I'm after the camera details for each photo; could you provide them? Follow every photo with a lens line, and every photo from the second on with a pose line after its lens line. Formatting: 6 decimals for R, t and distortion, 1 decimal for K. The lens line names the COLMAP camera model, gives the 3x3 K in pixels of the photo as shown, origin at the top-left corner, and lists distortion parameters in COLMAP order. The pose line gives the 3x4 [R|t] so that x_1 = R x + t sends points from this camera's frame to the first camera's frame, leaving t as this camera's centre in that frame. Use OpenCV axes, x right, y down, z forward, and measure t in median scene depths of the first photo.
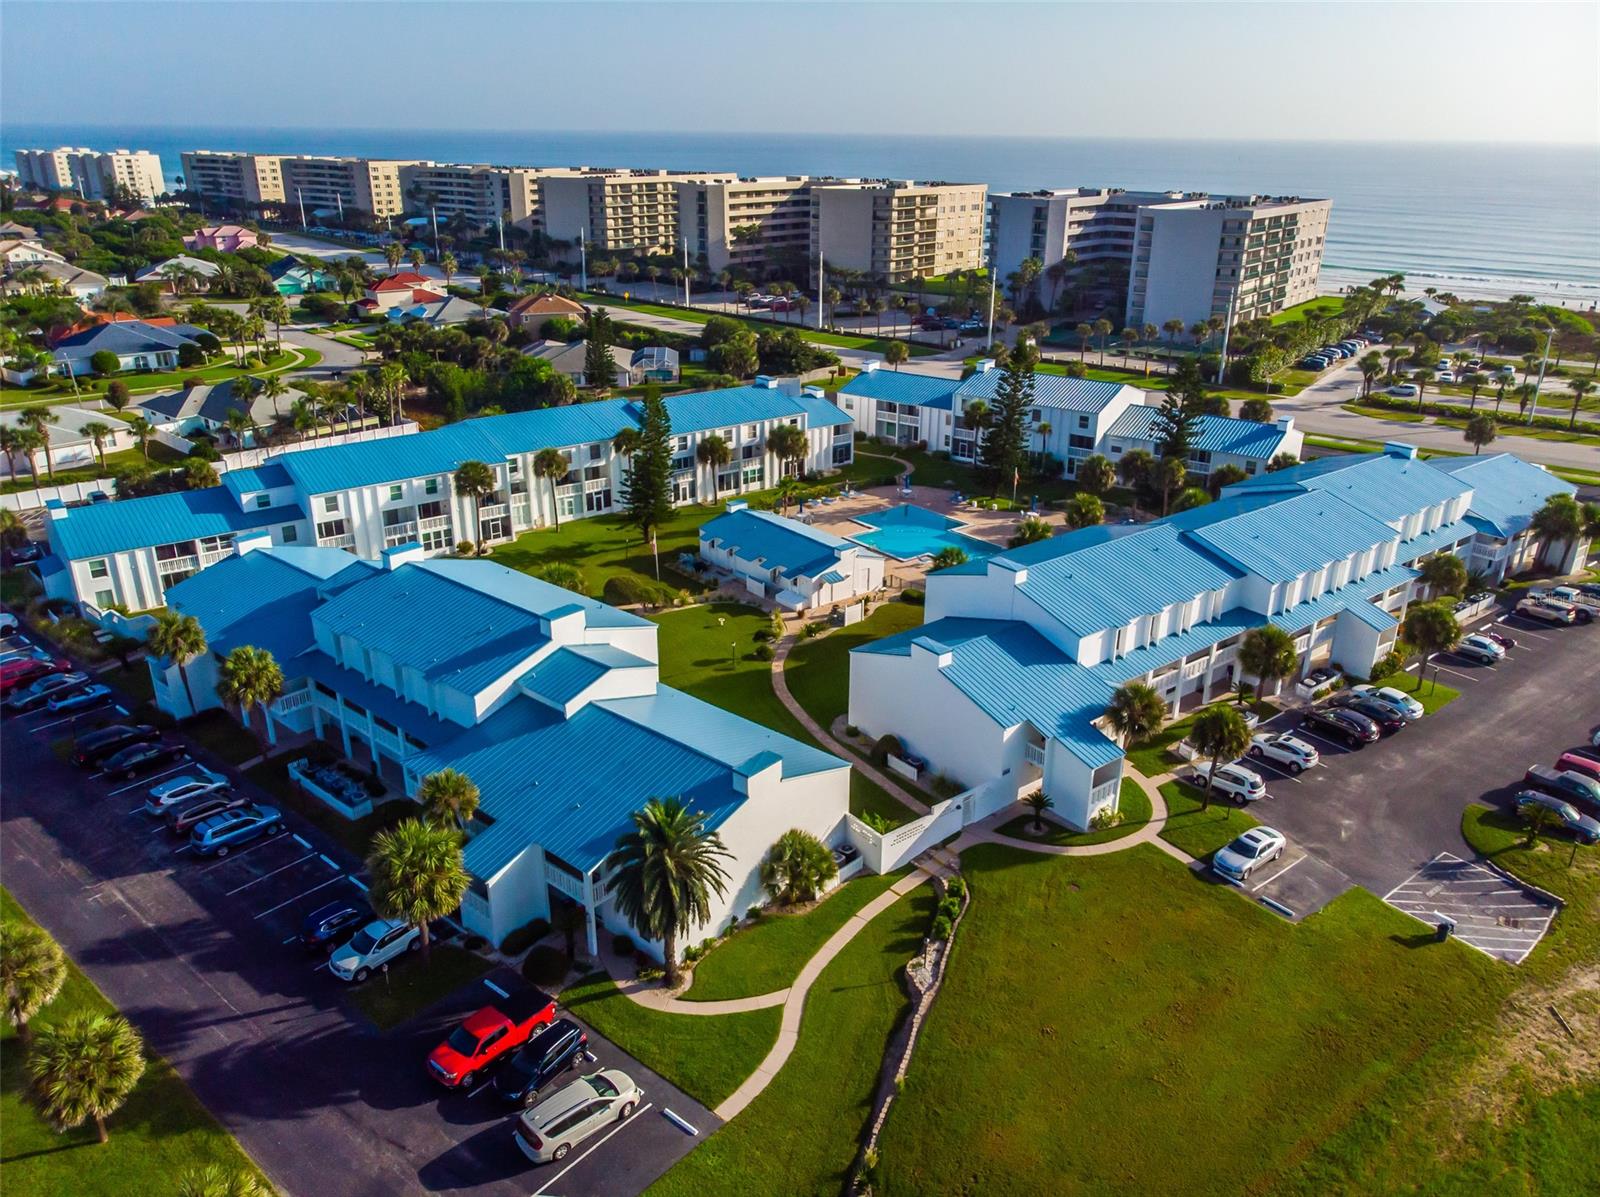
lens RADIAL K [[1181.3, 0, 807.1], [0, 1181.3, 605.6], [0, 0, 1]] dist [0.090373, -0.287841]
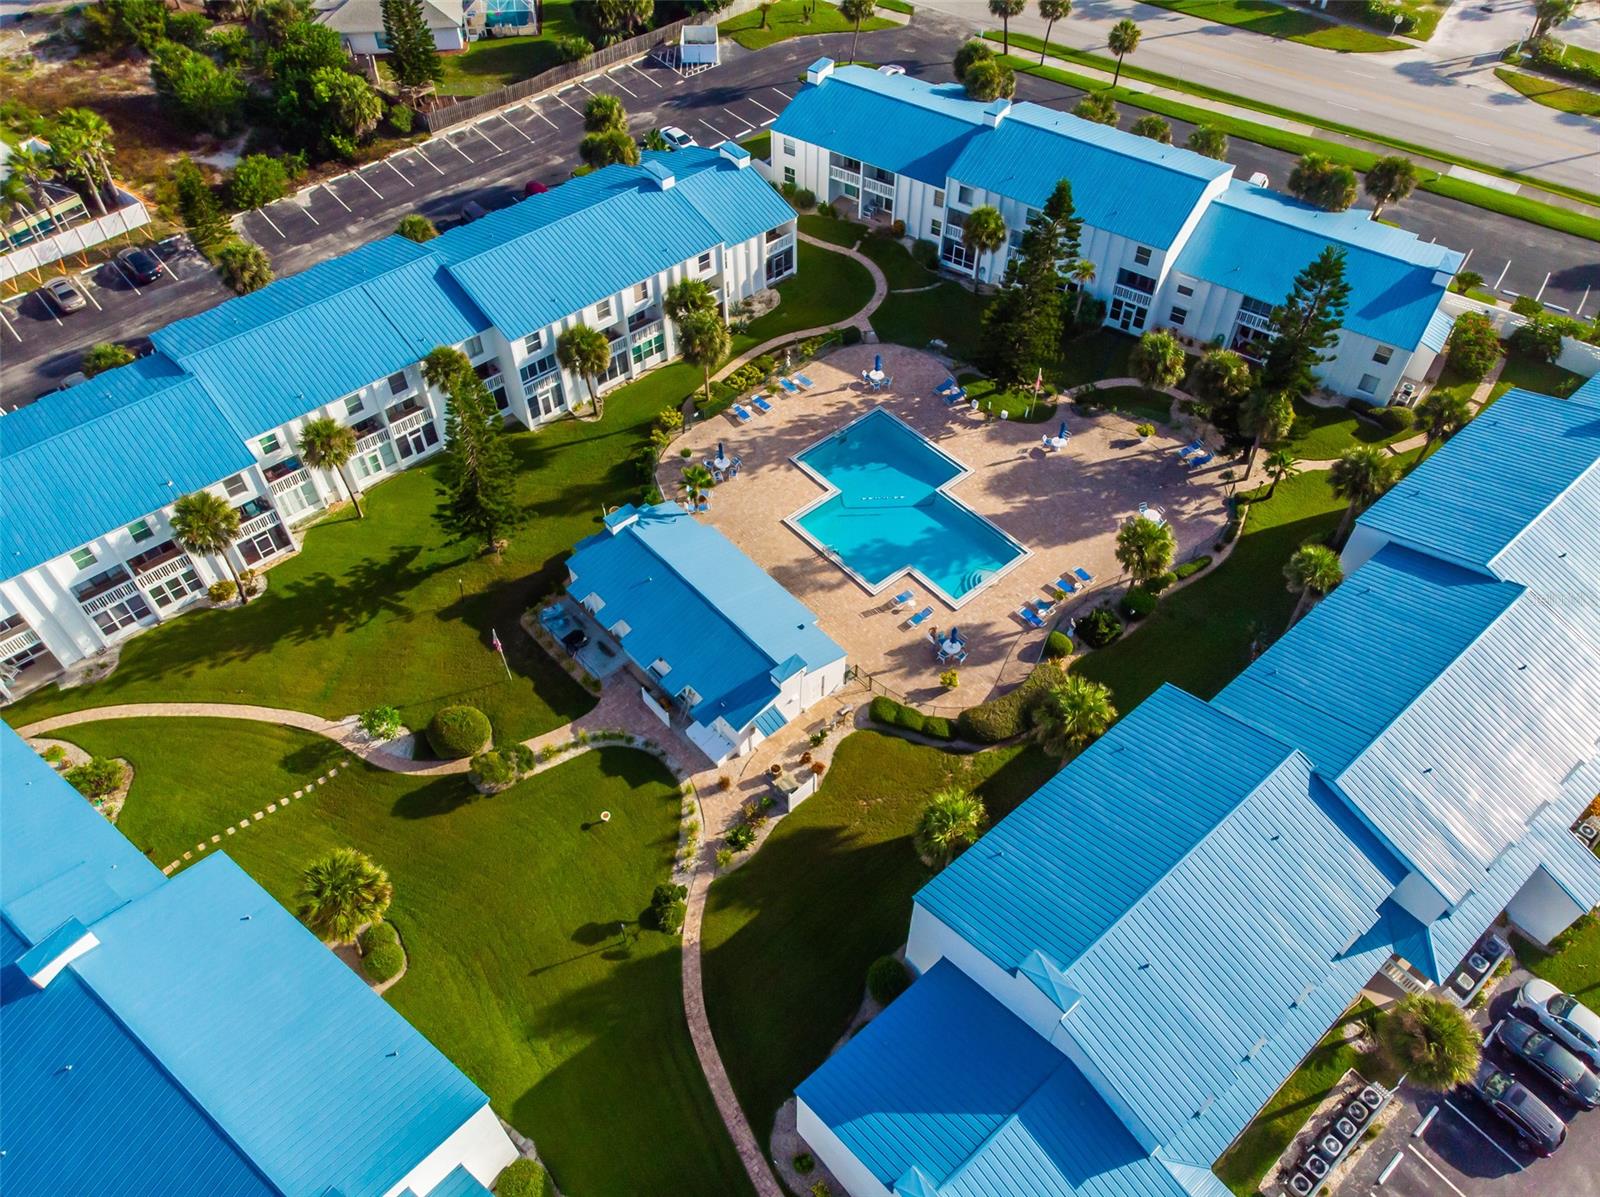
lens RADIAL K [[1184.5, 0, 804.1], [0, 1184.5, 606.3], [0, 0, 1]] dist [0.001219, 0.005050]
pose [[0.998982, -0.037006, 0.025806, 0.021151], [0.020471, 0.881541, 0.471663, -0.315995], [-0.040204, -0.470654, 0.881401, 0.353651]]
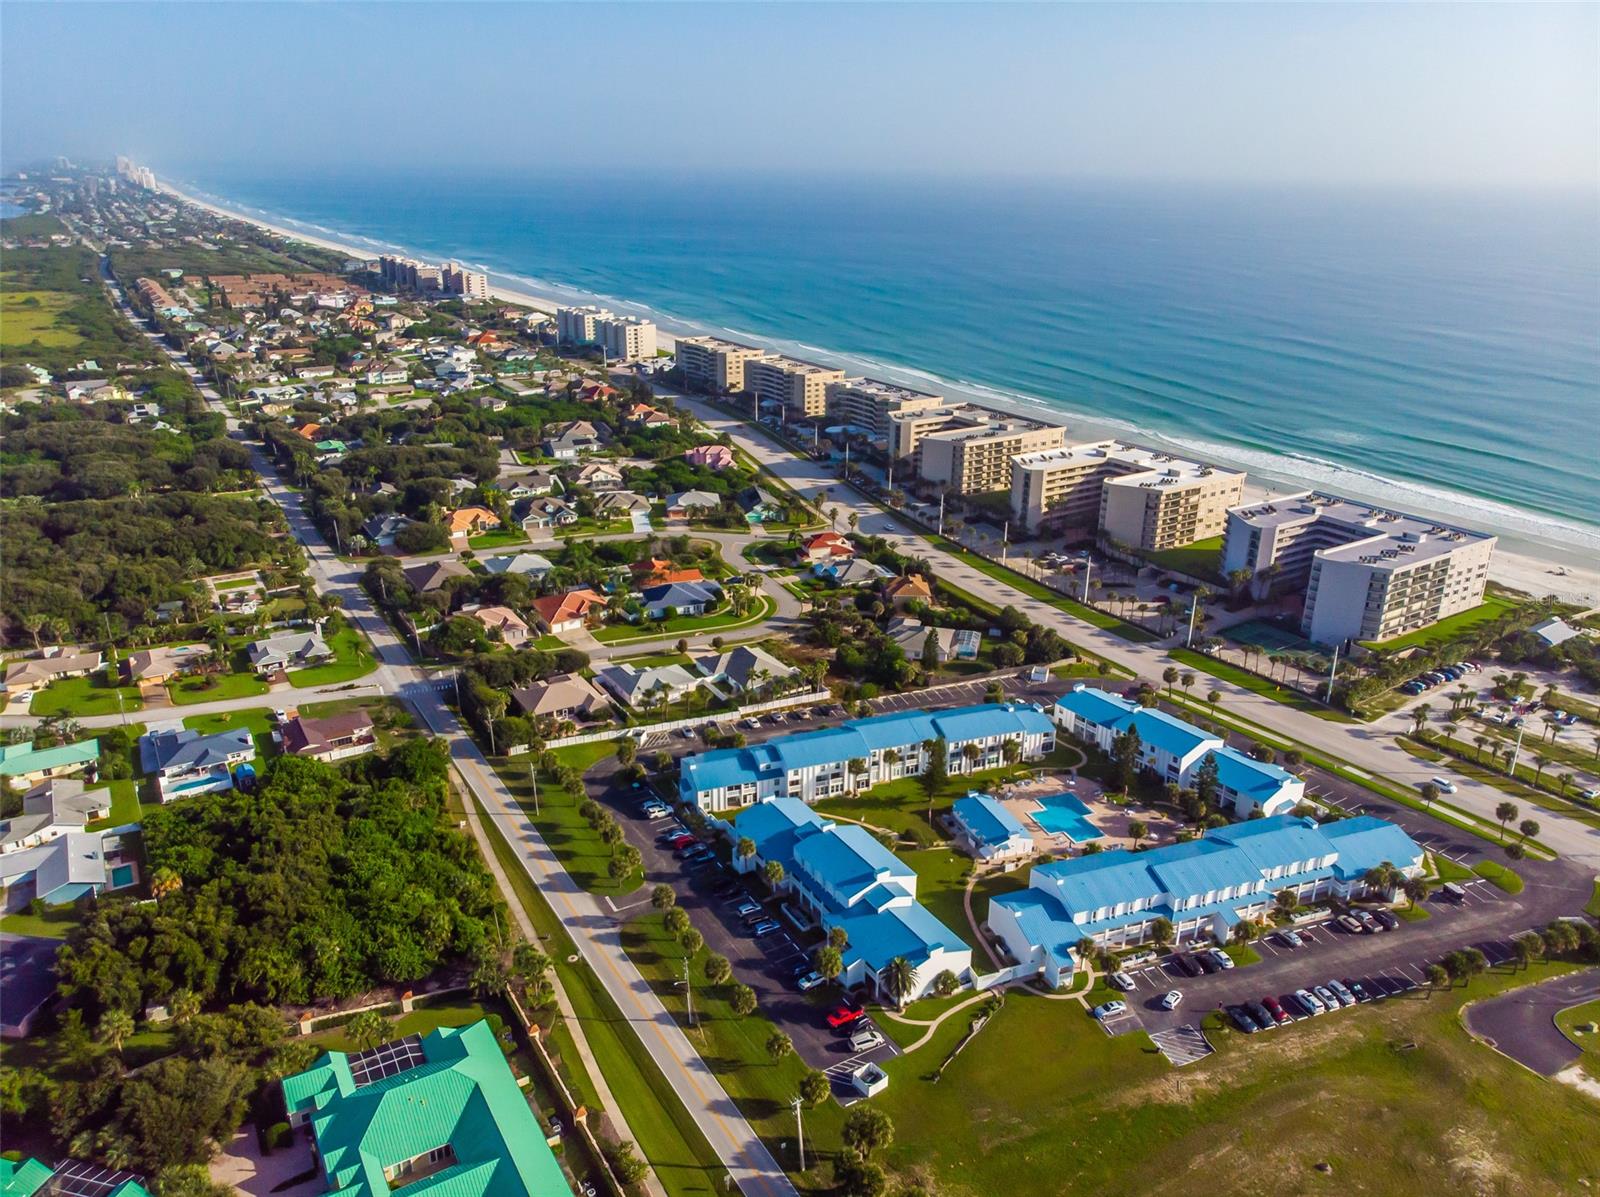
lens RADIAL K [[1181.0, 0, 800.0], [0, 1181.0, 598.5], [0, 0, 1]] dist [0.095082, -0.184749]
pose [[0.947774, 0.108773, -0.299822, 0.221536], [-0.116823, 0.993112, -0.009000, -0.339572], [0.296778, 0.043556, 0.953953, -1.022729]]
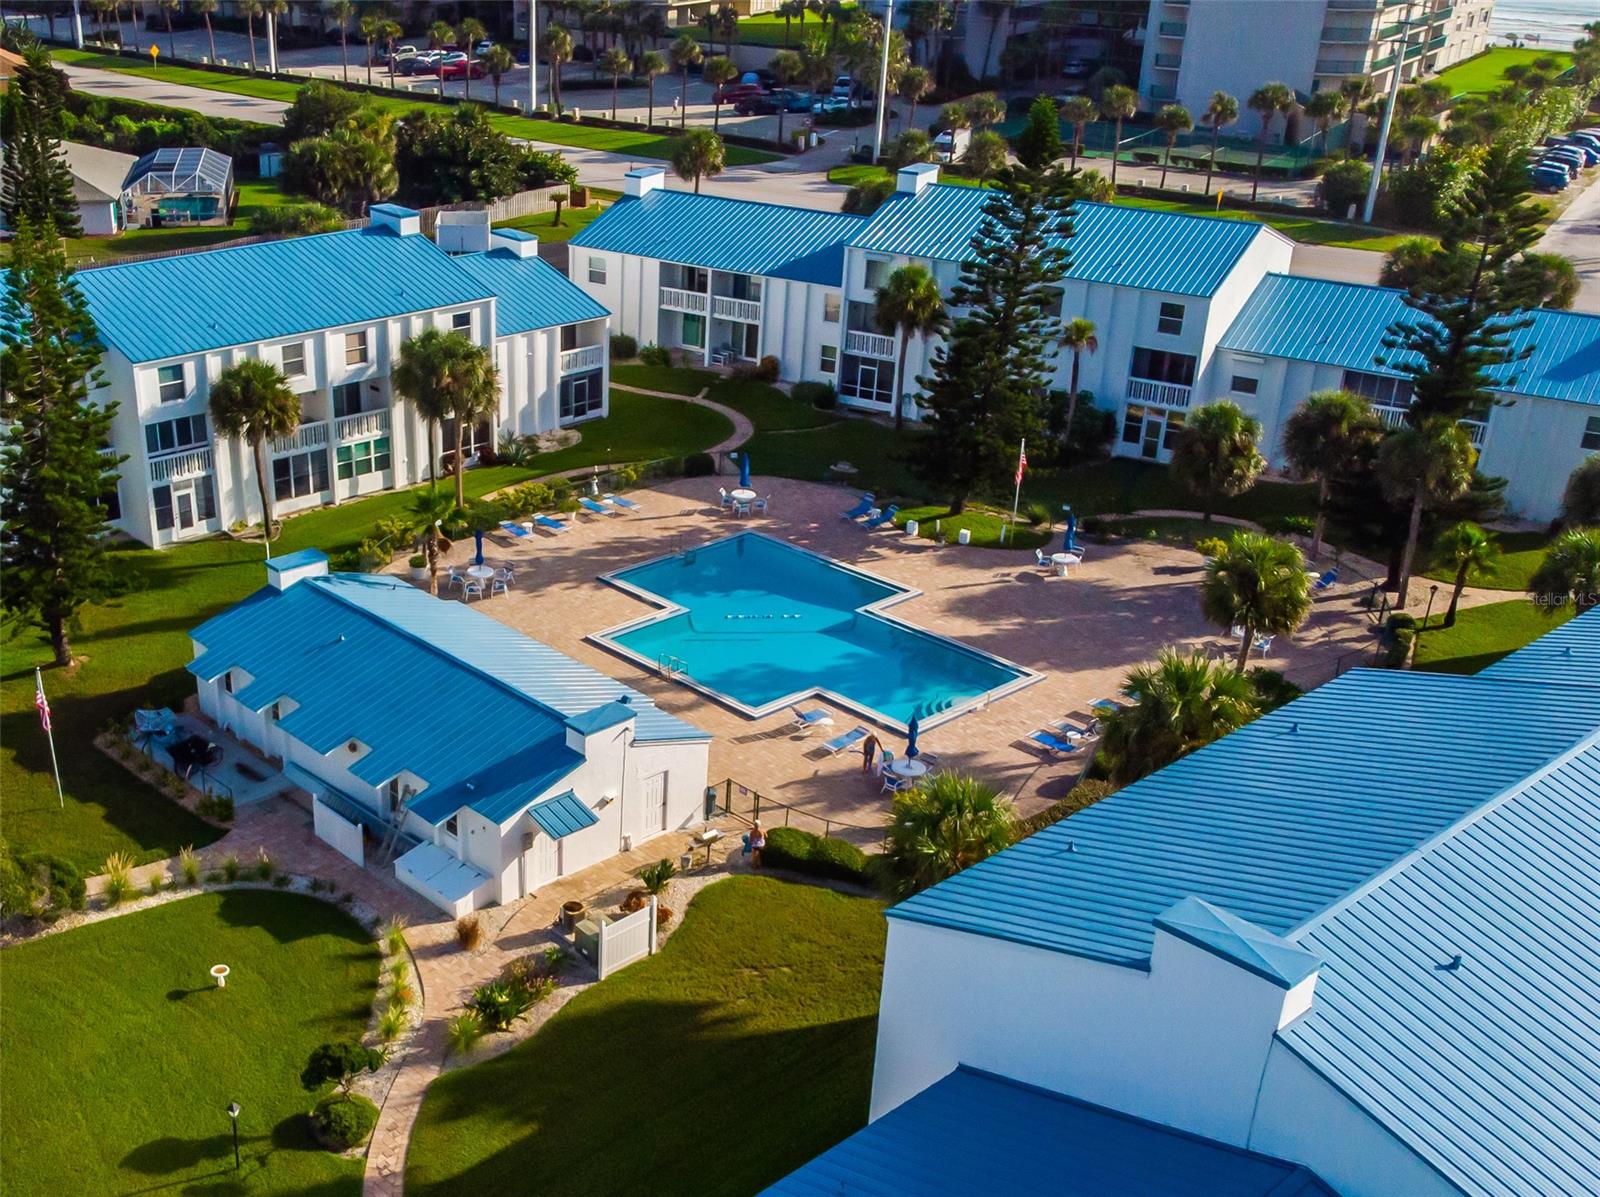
lens RADIAL K [[1816.7, 0, 589.5], [0, 1816.7, 748.5], [0, 0, 1]] dist [0.006115, -0.006815]
pose [[0.999352, -0.015920, 0.032292, 0.010532], [0.012764, 0.995329, 0.095695, -0.073515], [-0.033665, -0.095221, 0.994887, 0.391248]]
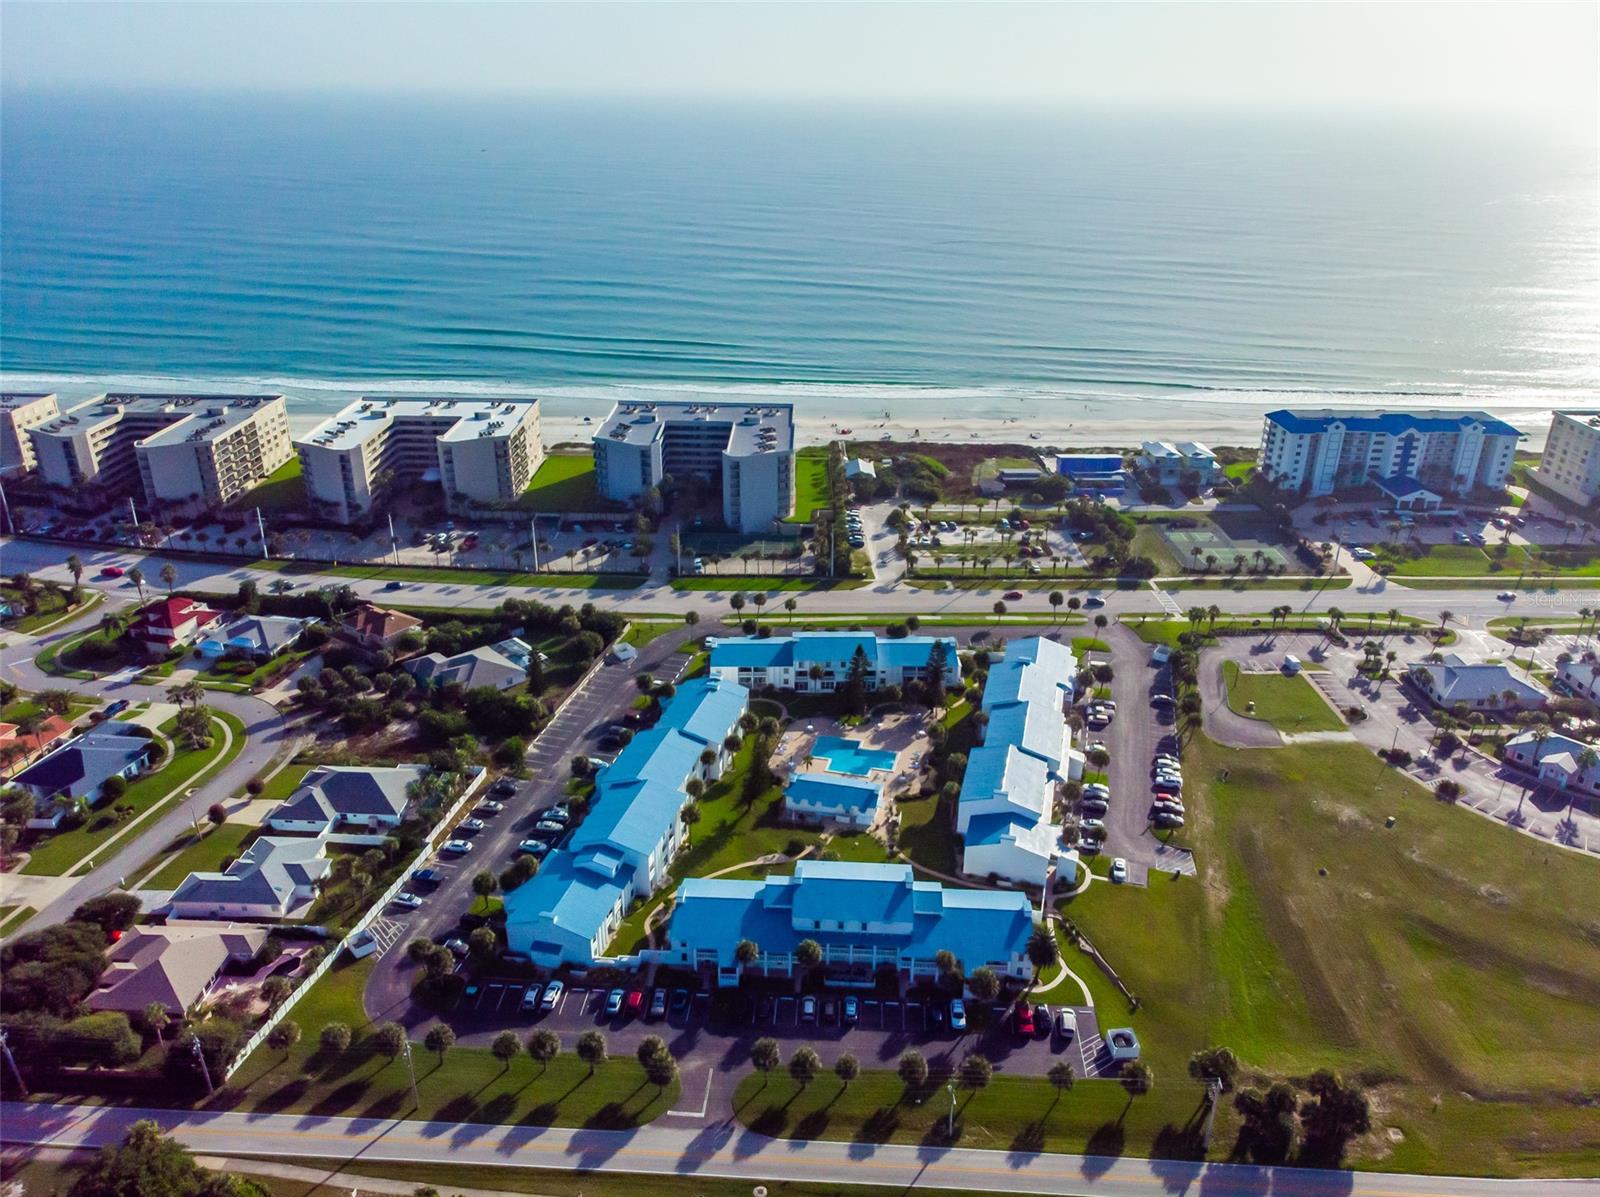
lens RADIAL K [[1208.6, 0, 800.0], [0, 1208.6, 598.5], [0, 0, 1]] dist [0.032064, -0.002452]
pose [[0.796194, -0.249644, 0.551138, -0.980596], [0.227213, 0.967607, 0.110047, -0.534222], [-0.560758, 0.037607, 0.827126, -0.615597]]
